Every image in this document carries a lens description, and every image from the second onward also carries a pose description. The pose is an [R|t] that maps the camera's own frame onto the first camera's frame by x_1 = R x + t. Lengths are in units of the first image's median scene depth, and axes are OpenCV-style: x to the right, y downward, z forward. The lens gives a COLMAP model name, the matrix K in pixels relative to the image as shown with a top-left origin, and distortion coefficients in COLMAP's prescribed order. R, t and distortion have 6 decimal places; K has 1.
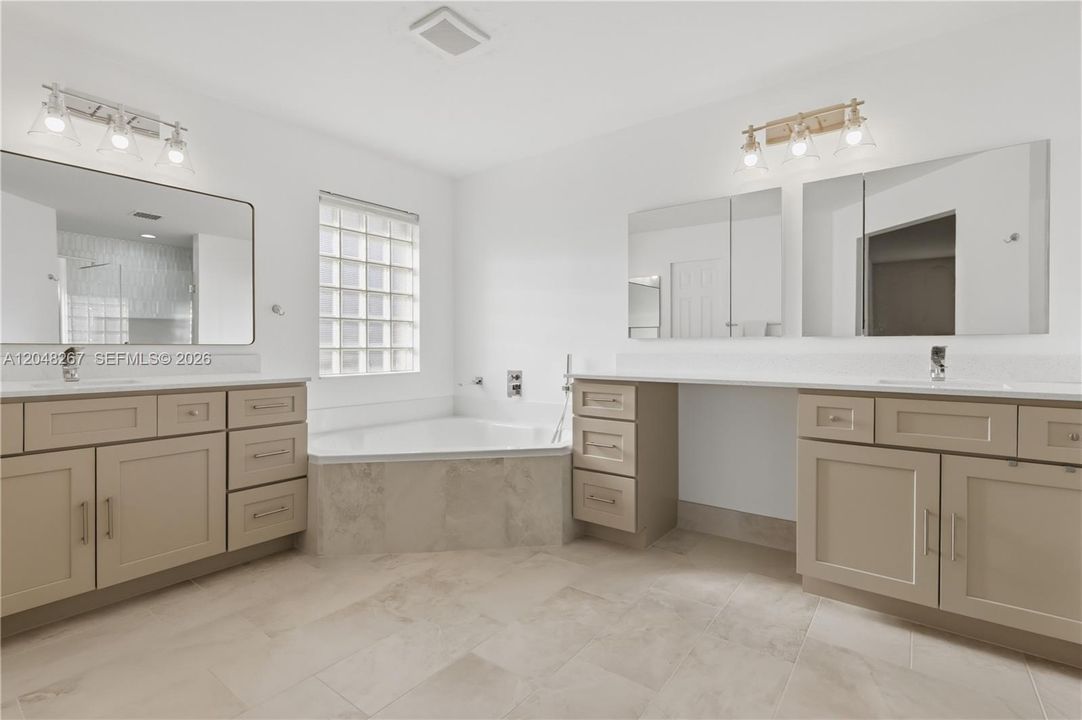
lens RADIAL K [[508.0, 0, 543.7], [0, 508.0, 352.3], [0, 0, 1]] dist [-0.001047, 0.000179]
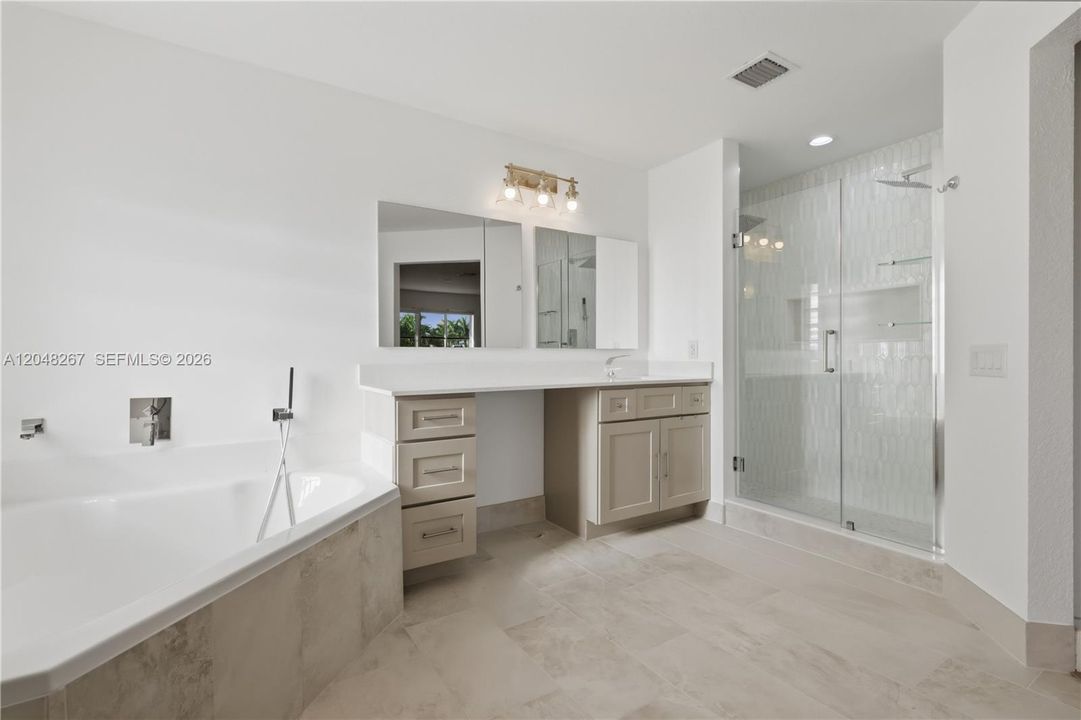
lens RADIAL K [[501.2, 0, 538.6], [0, 501.2, 363.5], [0, 0, 1]] dist [-0.000923, -0.000180]
pose [[0.338065, -0.010240, 0.941067, -0.639153], [0.014100, 0.999884, 0.005814, -0.000526], [-0.941017, 0.011304, 0.338170, 0.562654]]
